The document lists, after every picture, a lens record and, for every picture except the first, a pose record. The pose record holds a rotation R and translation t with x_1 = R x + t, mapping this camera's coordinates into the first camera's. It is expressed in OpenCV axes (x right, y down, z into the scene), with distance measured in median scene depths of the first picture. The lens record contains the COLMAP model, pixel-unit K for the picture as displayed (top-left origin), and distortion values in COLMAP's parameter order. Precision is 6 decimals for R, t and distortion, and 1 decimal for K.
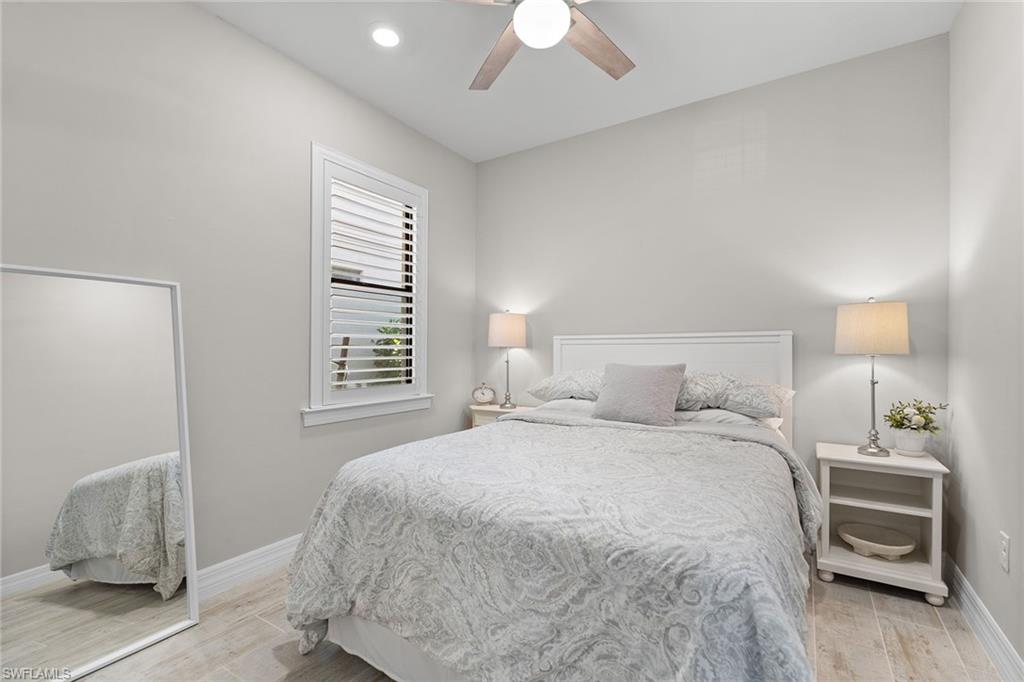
lens RADIAL K [[453.2, 0, 512.0], [0, 453.2, 341.0], [0, 0, 1]] dist [0.001268, -0.000487]
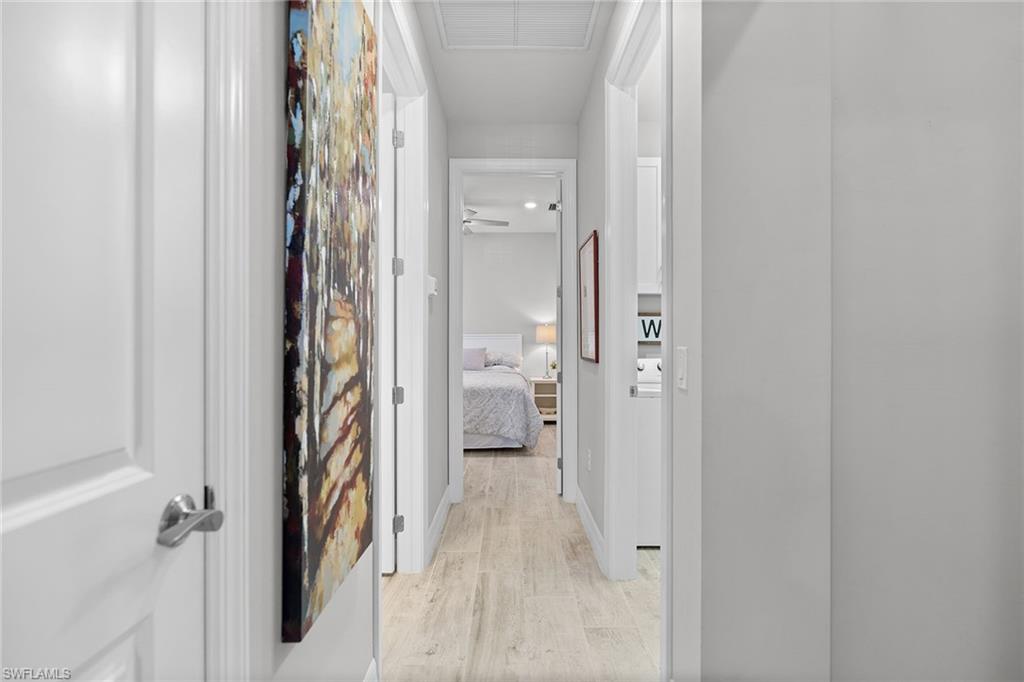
lens RADIAL K [[519.0, 0, 512.0], [0, 519.0, 341.0], [0, 0, 1]] dist [0.000277, 0.000003]
pose [[0.832705, -0.003966, 0.553703, -1.154477], [-0.004455, 0.999894, 0.013861, -0.026961], [-0.553700, -0.014009, 0.832599, -1.543091]]
